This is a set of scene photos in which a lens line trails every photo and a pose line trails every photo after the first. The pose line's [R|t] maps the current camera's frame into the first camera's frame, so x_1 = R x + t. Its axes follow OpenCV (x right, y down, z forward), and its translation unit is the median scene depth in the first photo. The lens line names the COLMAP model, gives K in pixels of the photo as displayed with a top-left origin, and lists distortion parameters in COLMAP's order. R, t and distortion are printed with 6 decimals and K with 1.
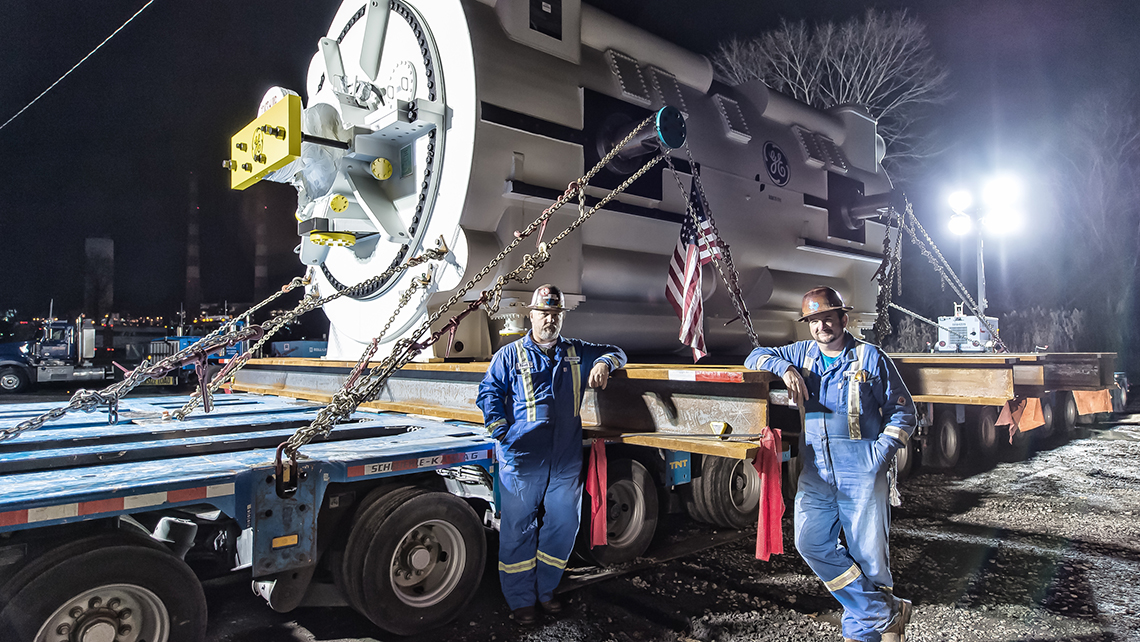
lens RADIAL K [[689.2, 0, 571.6], [0, 689.2, 322.9], [0, 0, 1]] dist [0.000491, -0.000143]
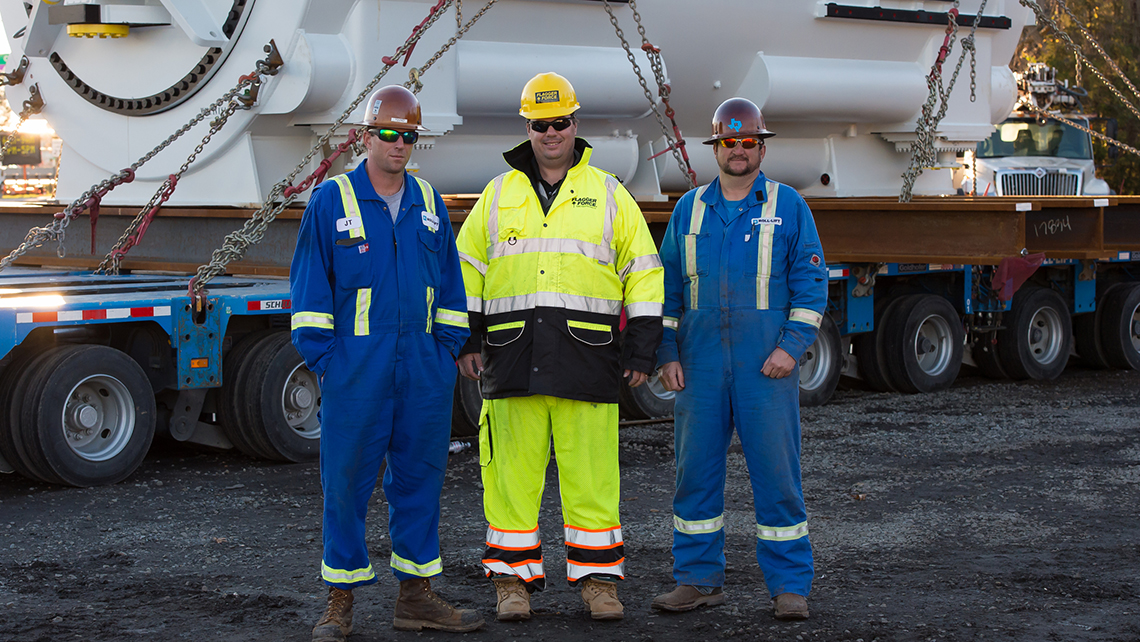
lens RADIAL K [[2397.7, 0, 570.3], [0, 2397.7, 321.7], [0, 0, 1]] dist [0.110015, 0.000000]
pose [[0.997867, 0.000051, 0.065285, -0.043273], [-0.006599, 0.994957, 0.100089, -0.106482], [-0.064951, -0.100307, 0.992834, -2.064553]]
